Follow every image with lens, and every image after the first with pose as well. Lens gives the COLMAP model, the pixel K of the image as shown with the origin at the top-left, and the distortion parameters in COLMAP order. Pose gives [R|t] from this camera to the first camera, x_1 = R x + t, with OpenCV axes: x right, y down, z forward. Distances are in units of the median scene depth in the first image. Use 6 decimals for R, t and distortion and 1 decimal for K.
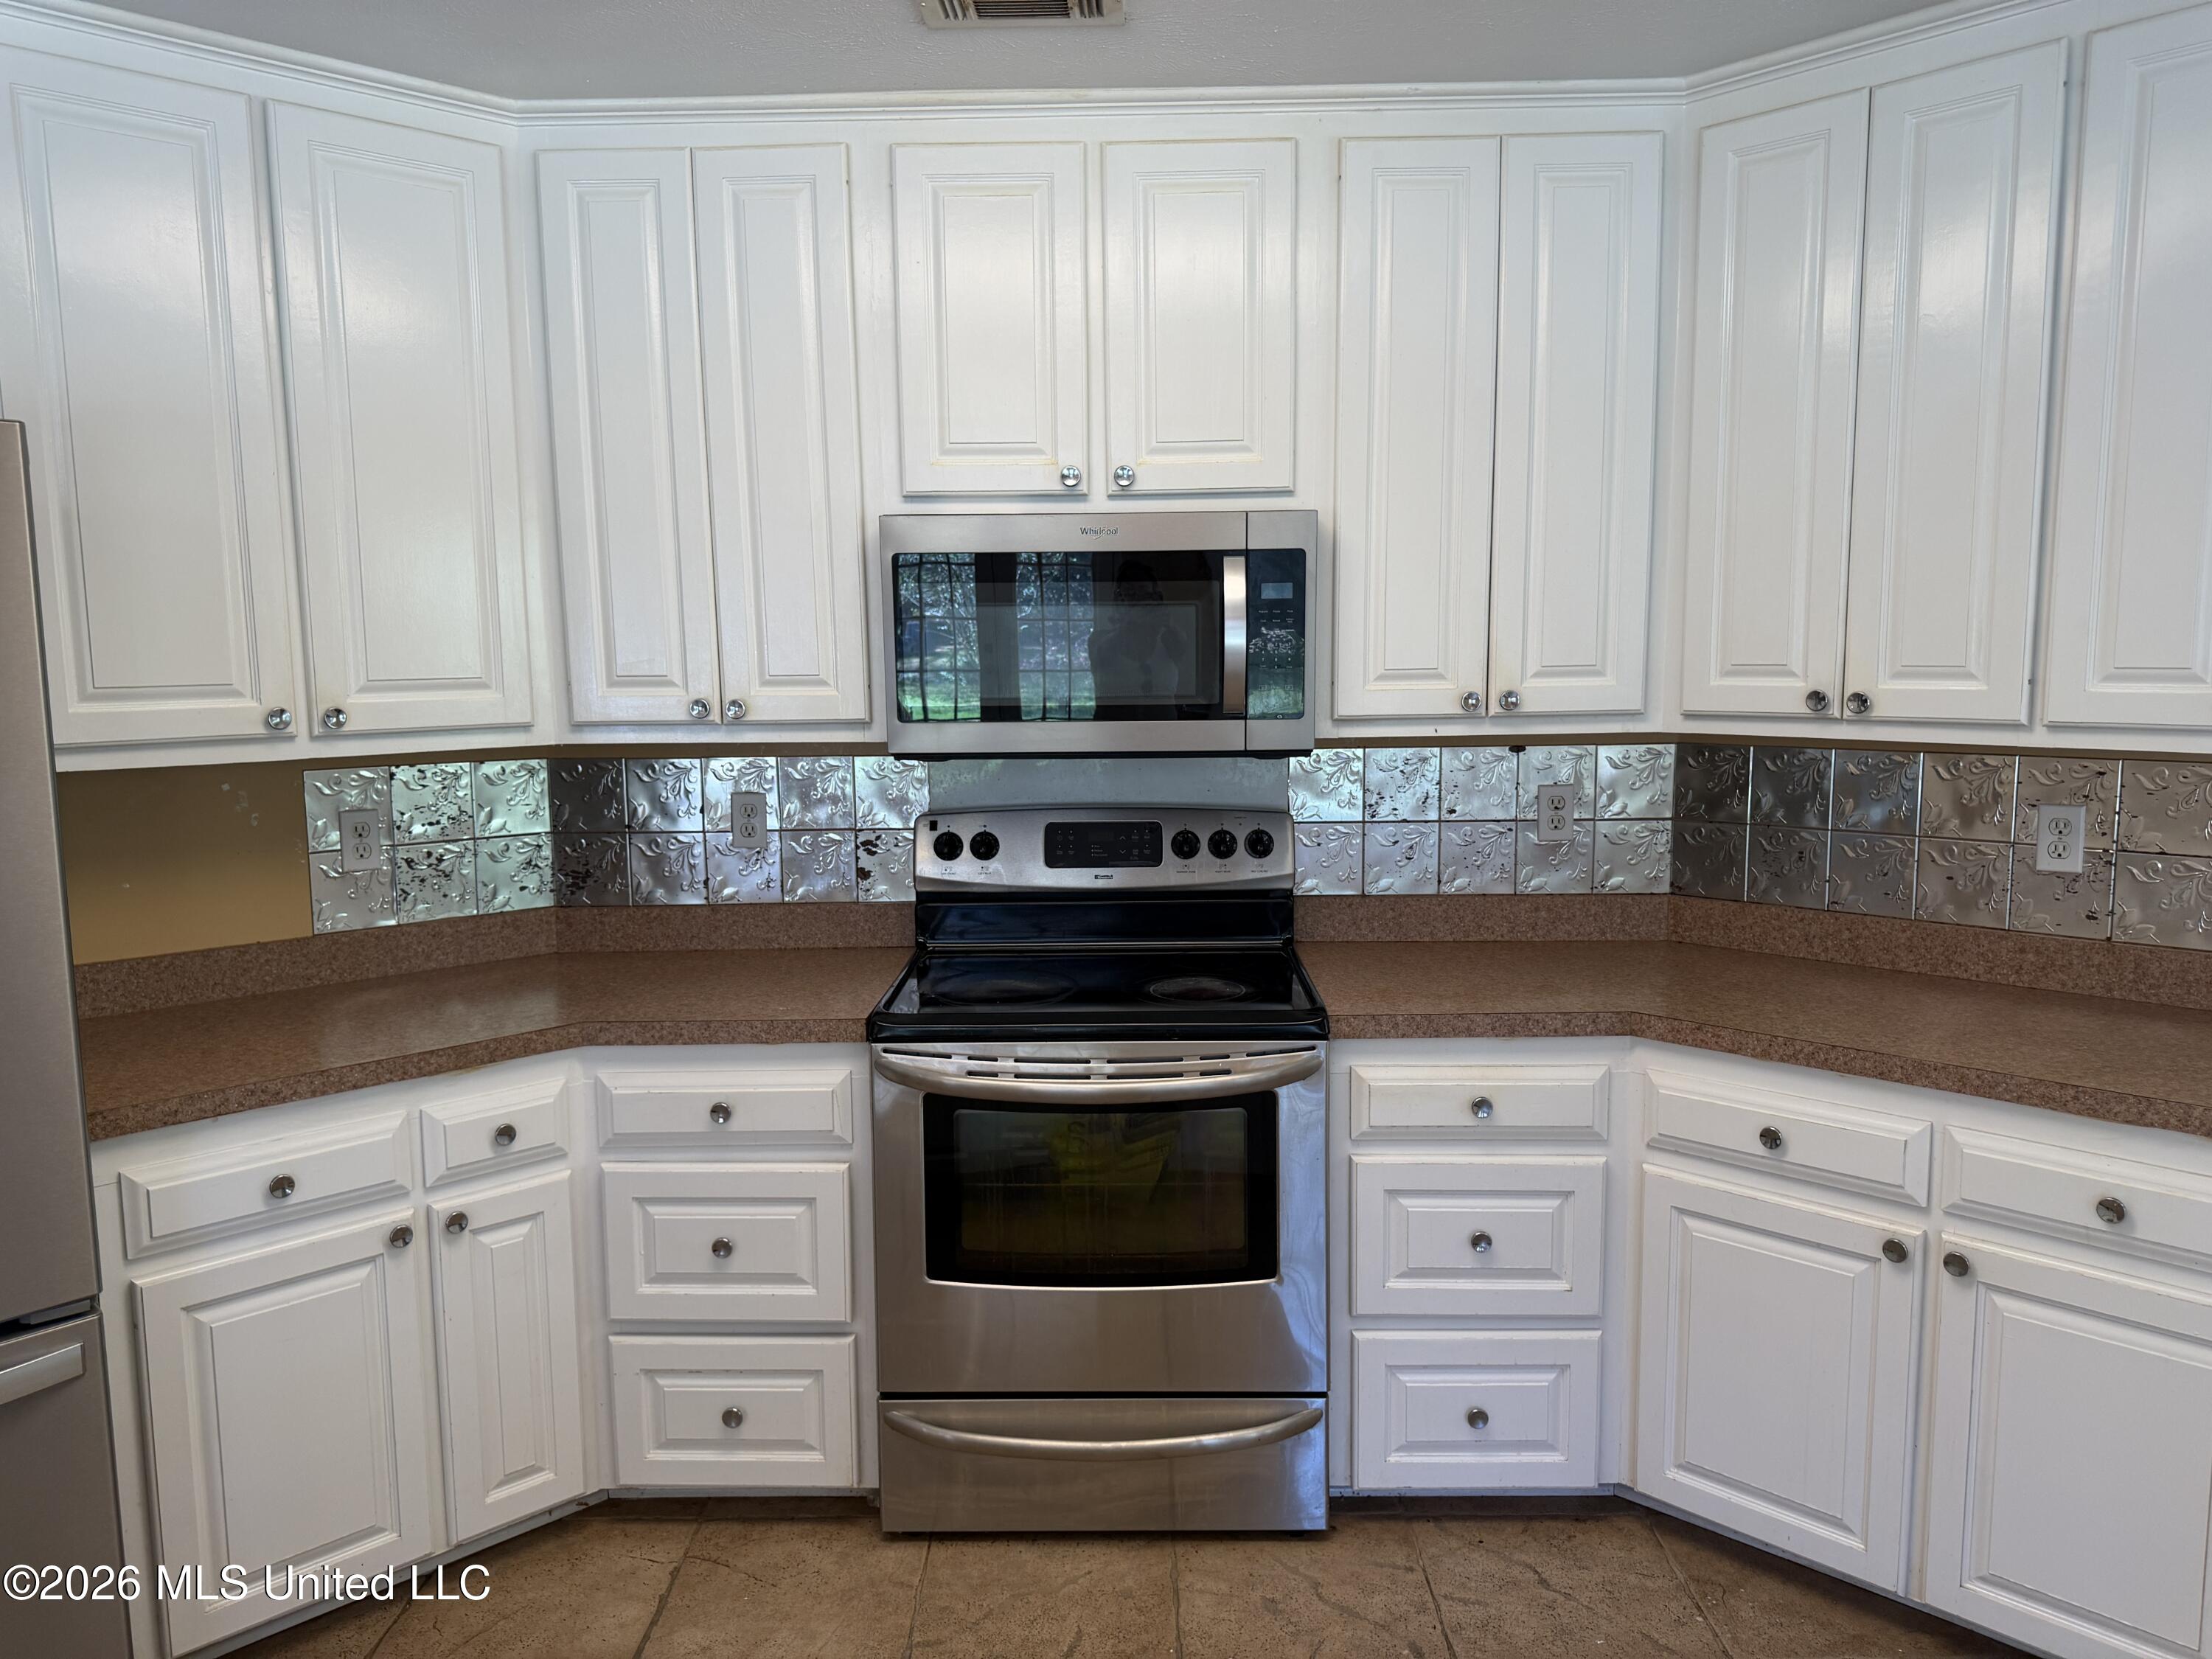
lens RADIAL K [[1589.4, 0, 1148.5], [0, 1589.4, 792.3], [0, 0, 1]] dist [0.035589, -0.023821]
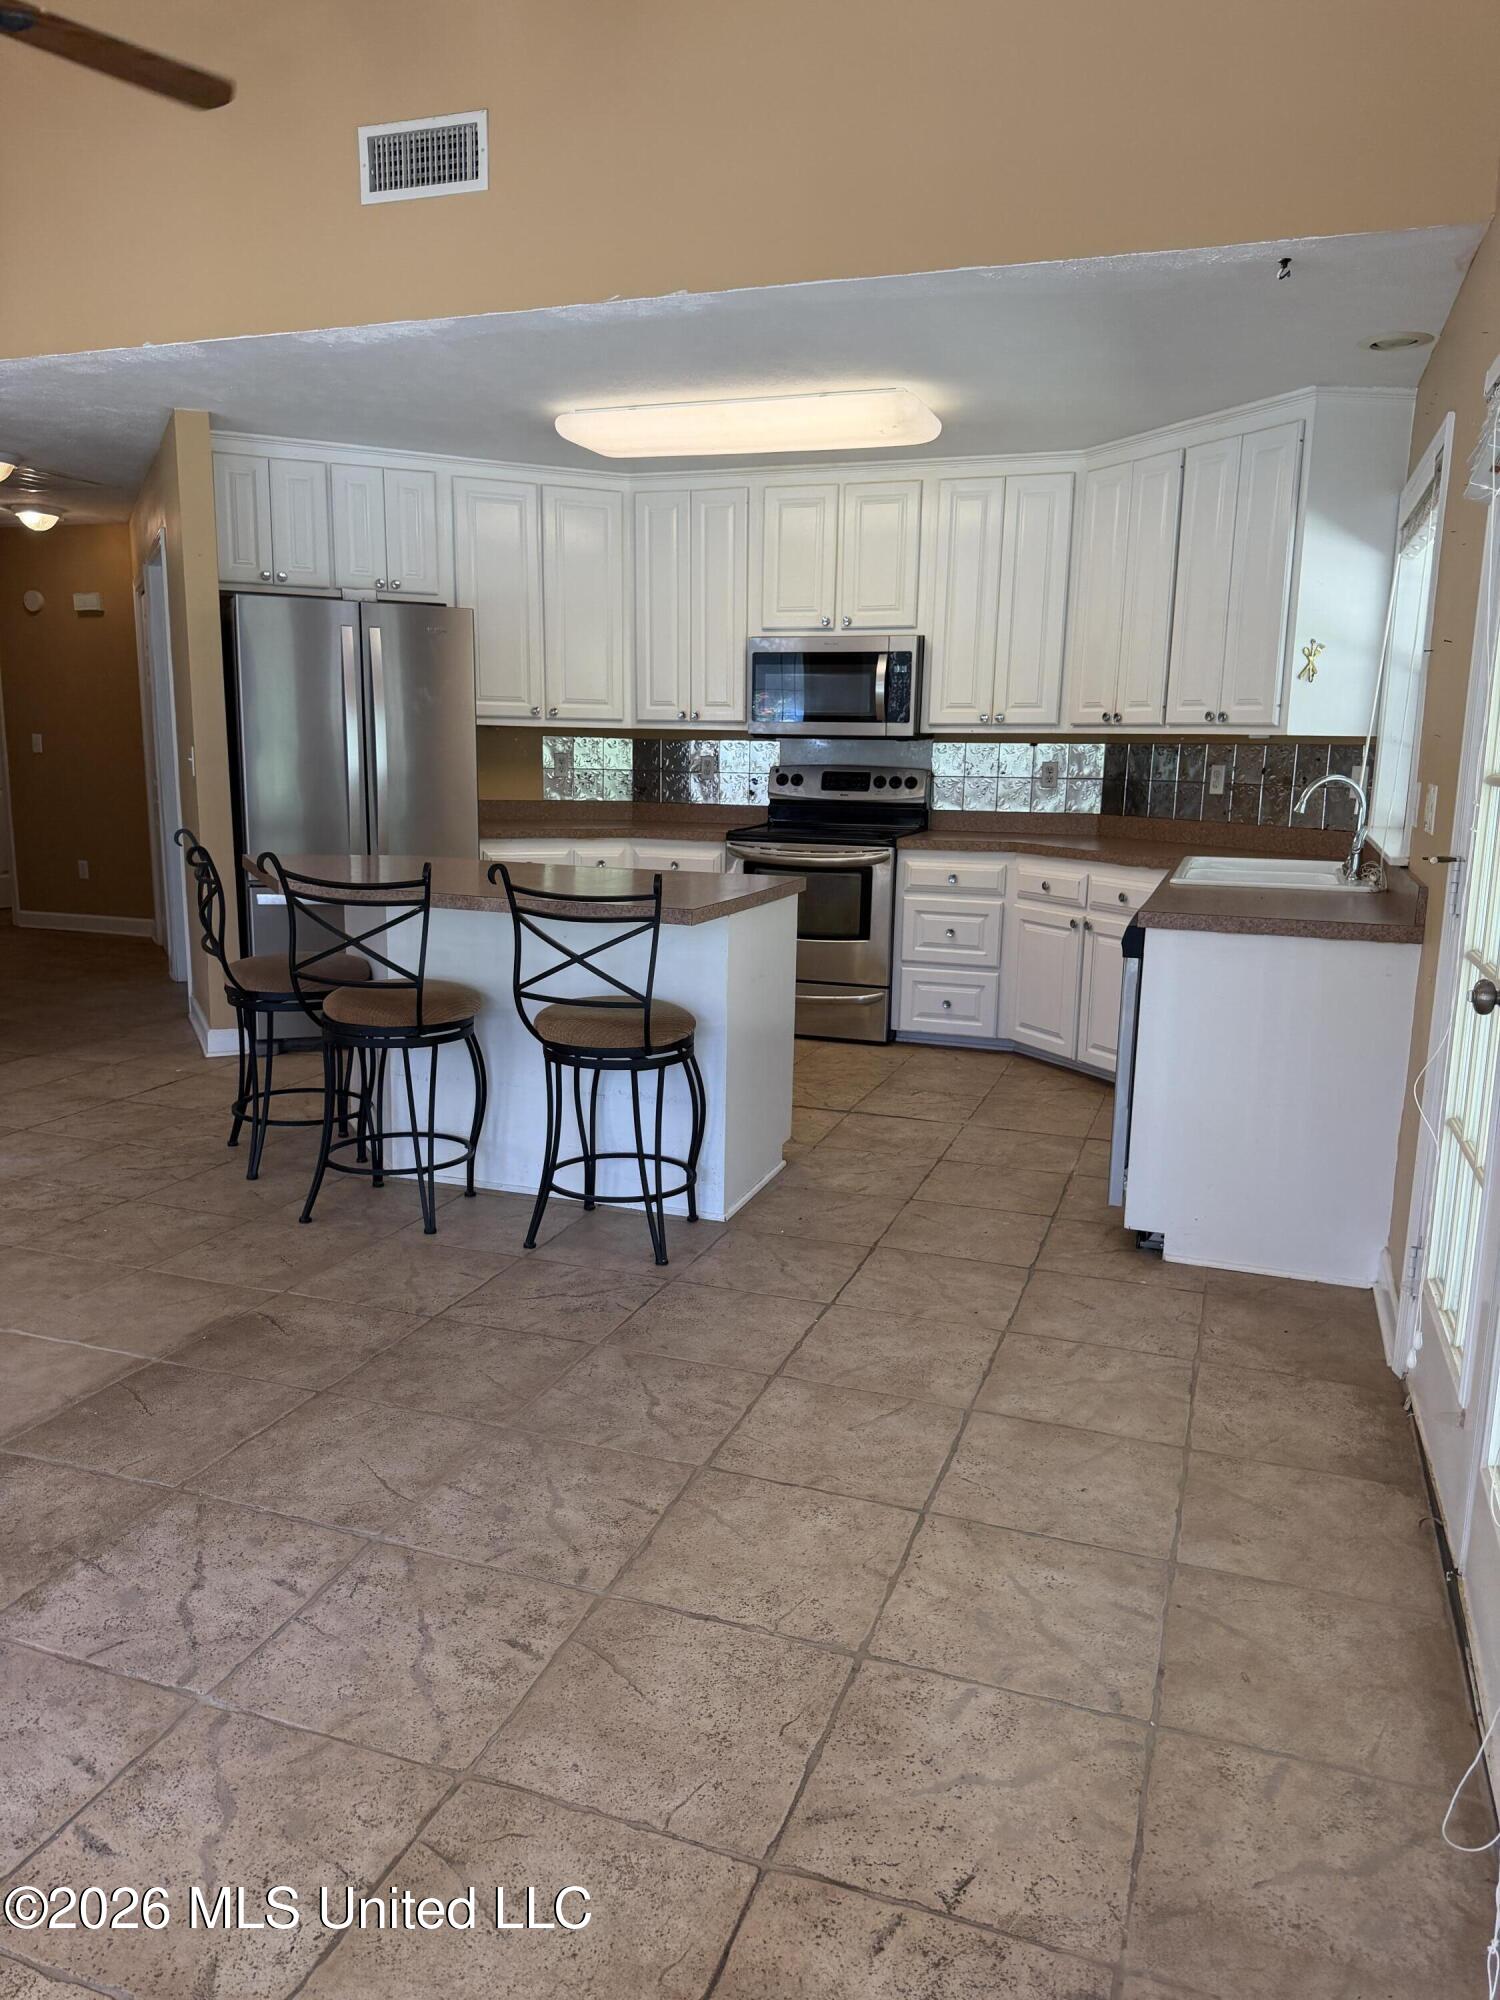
lens RADIAL K [[1437.1, 0, 748.0], [0, 1437.1, 1003.3], [0, 0, 1]] dist [0.035589, -0.023821]
pose [[0.937885, 0.086430, -0.336008, 0.632561], [-0.058585, 0.994019, 0.092160, 0.188193], [0.341964, -0.066751, 0.937339, -1.152798]]
